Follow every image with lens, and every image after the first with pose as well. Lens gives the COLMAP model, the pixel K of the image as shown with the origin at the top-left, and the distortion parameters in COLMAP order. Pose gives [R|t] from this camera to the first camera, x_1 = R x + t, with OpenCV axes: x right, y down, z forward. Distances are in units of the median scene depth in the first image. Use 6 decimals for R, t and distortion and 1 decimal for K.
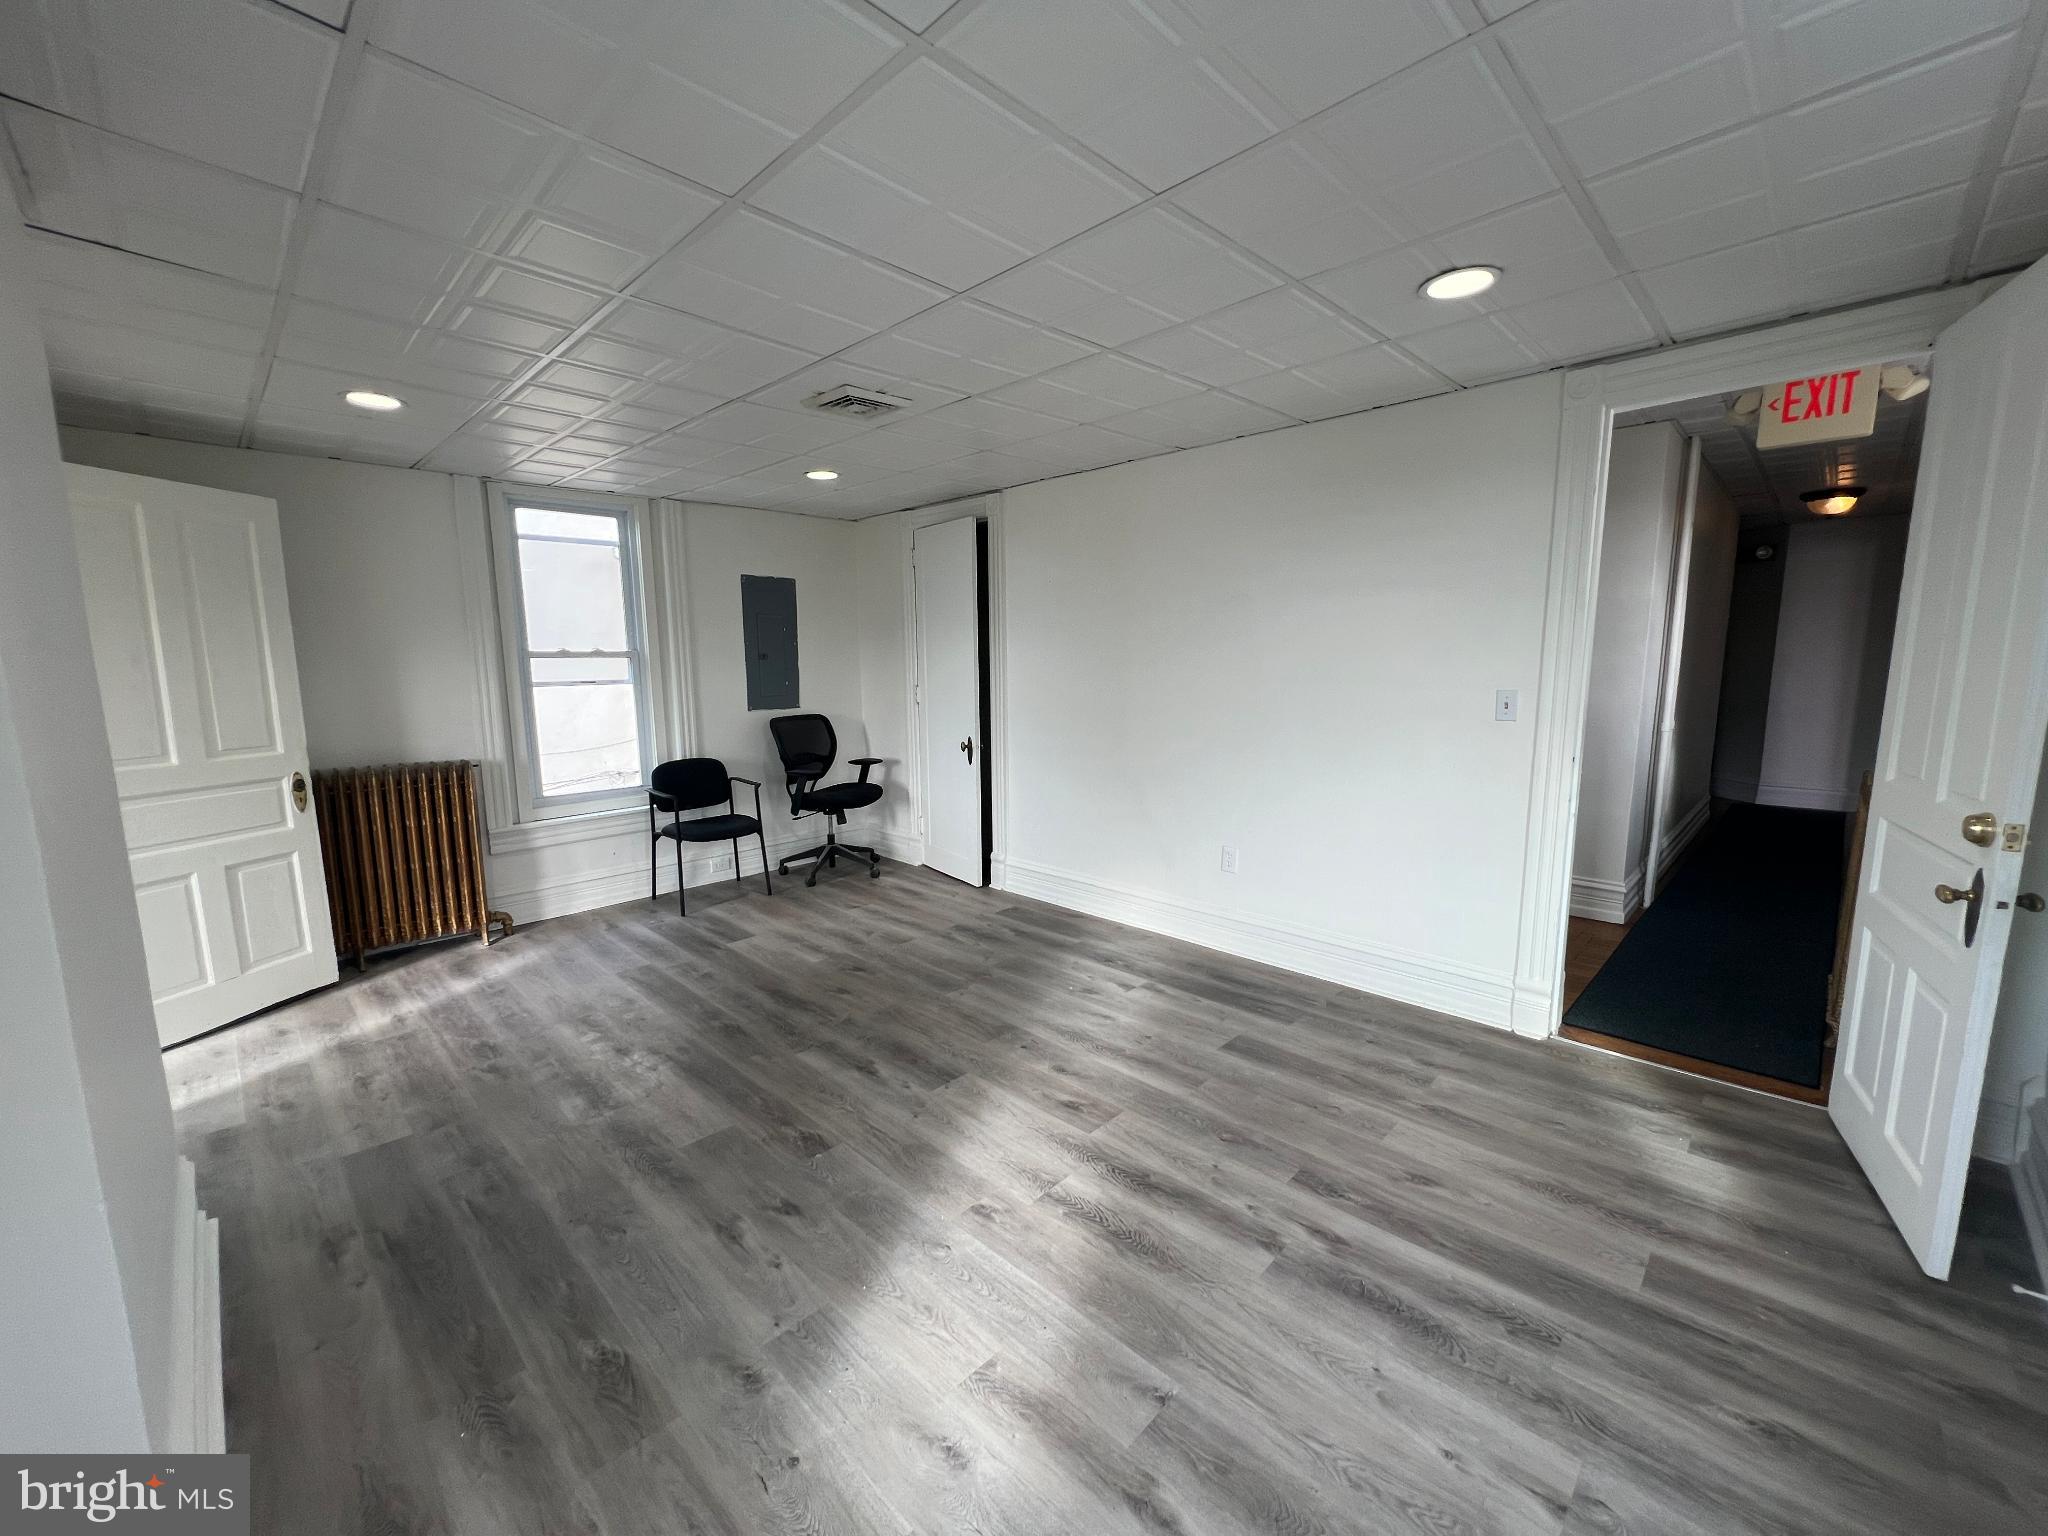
lens RADIAL K [[814.2, 0, 1022.6], [0, 814.2, 774.7], [0, 0, 1]] dist [0.005951, -0.000003]
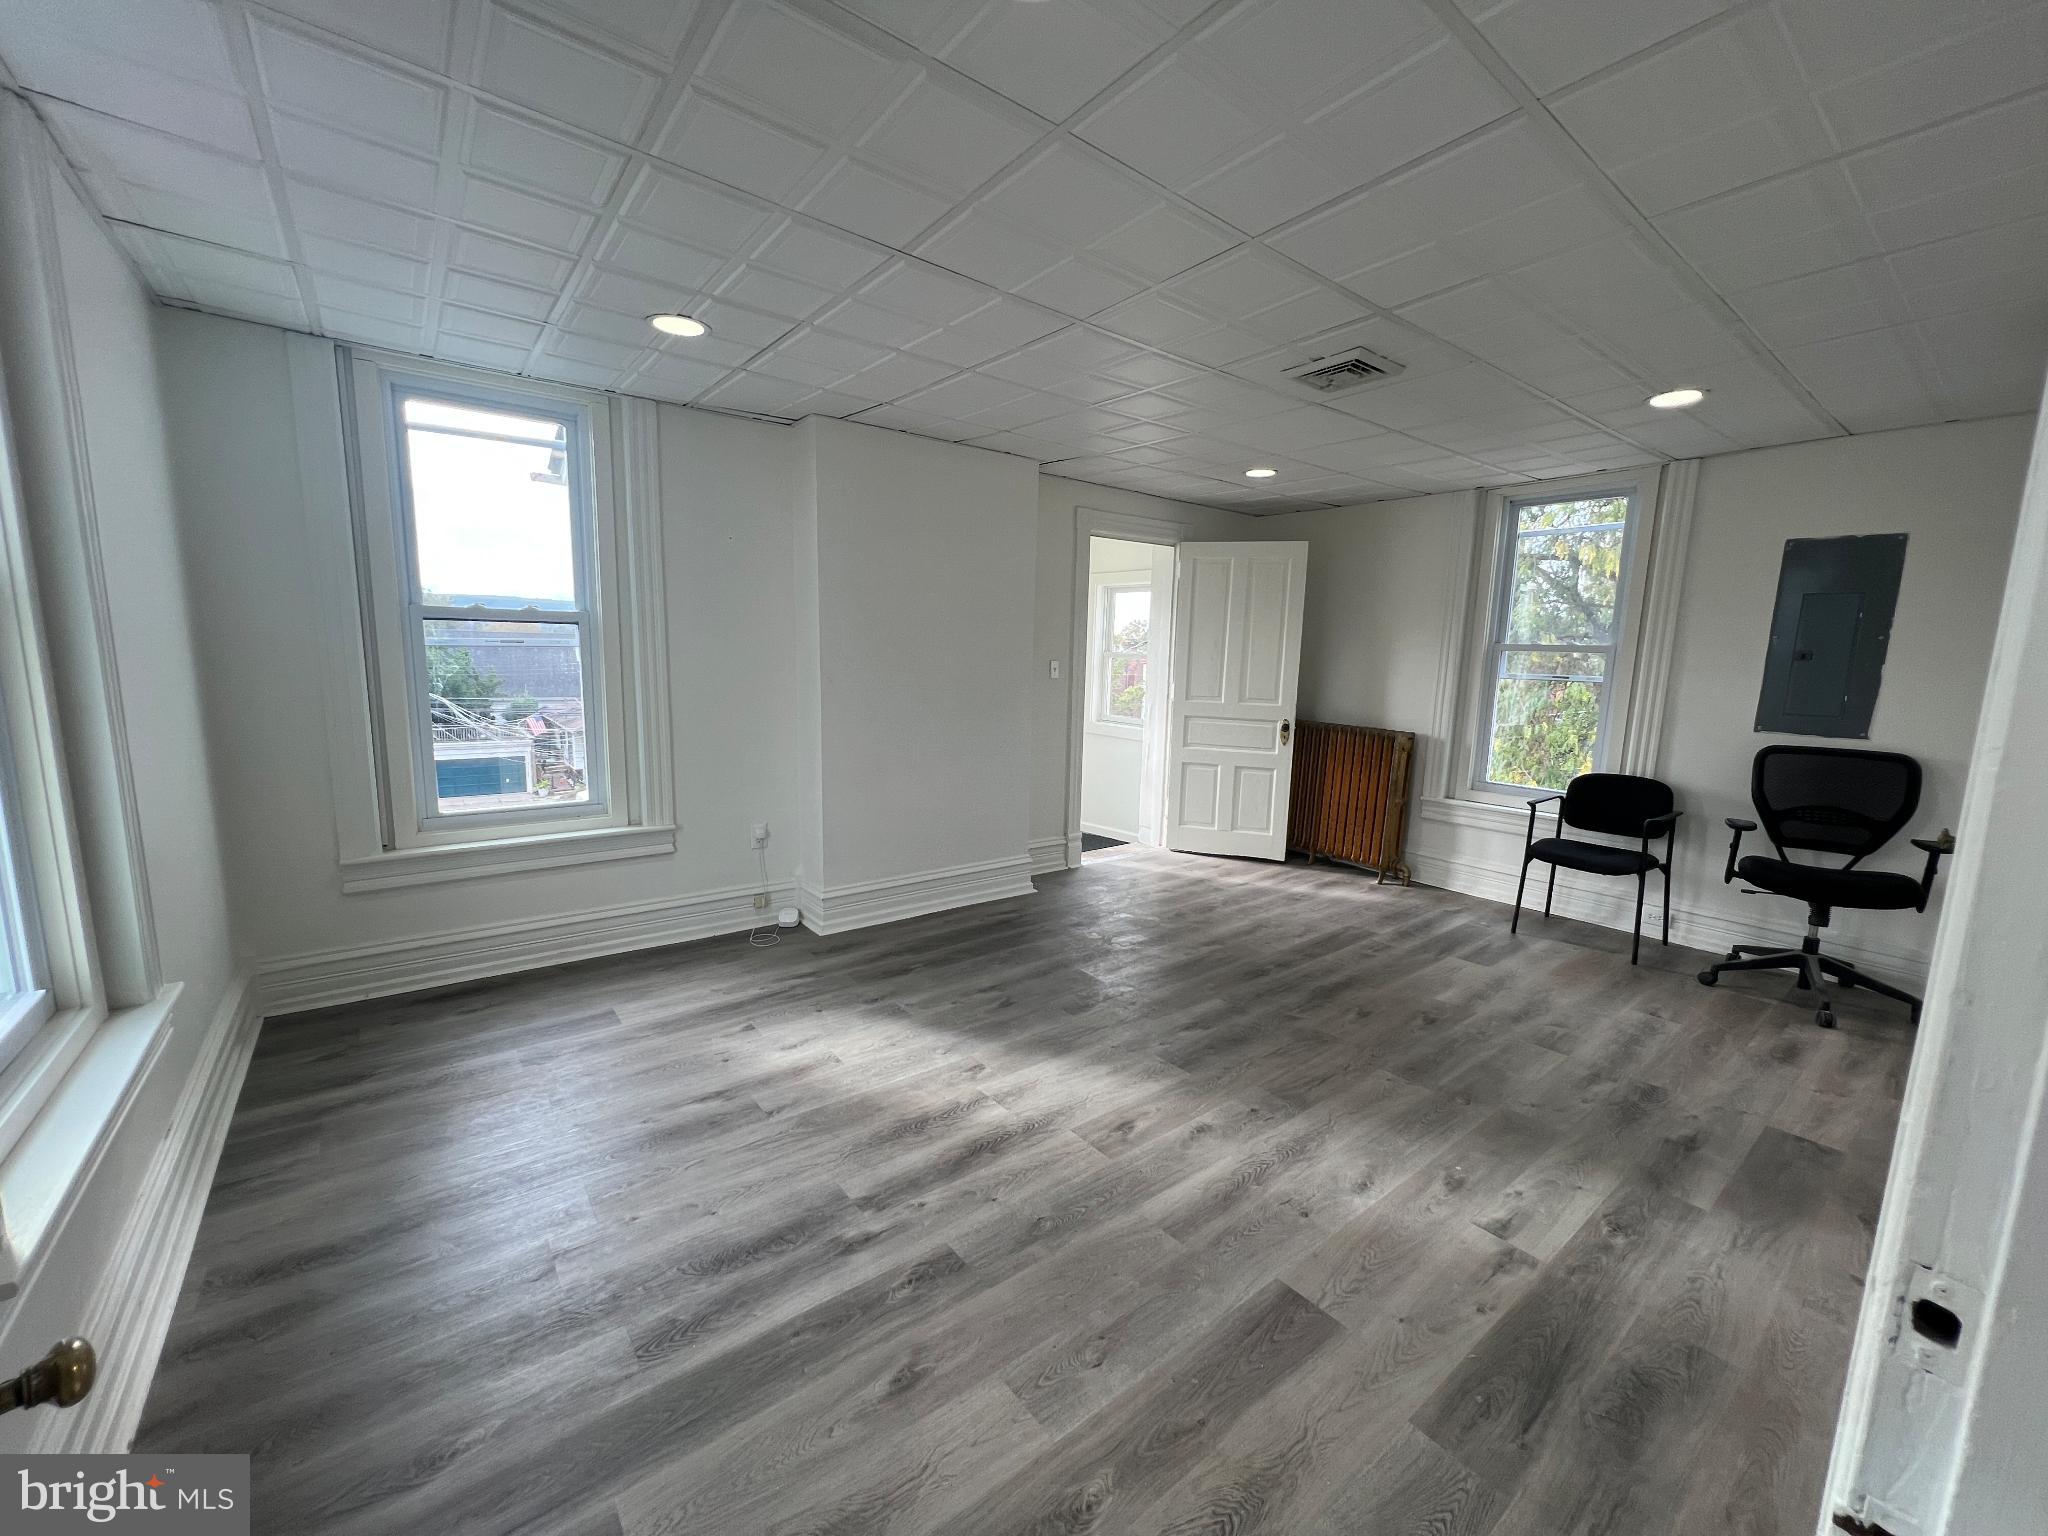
lens RADIAL K [[814.2, 0, 1024.6], [0, 814.2, 766.0], [0, 0, 1]] dist [0.005951, -0.000003]
pose [[-0.127088, 0.150409, -0.980421, 0.703763], [-0.168238, 0.970845, 0.170748, -0.098195], [0.977520, 0.186644, -0.098078, 0.695345]]
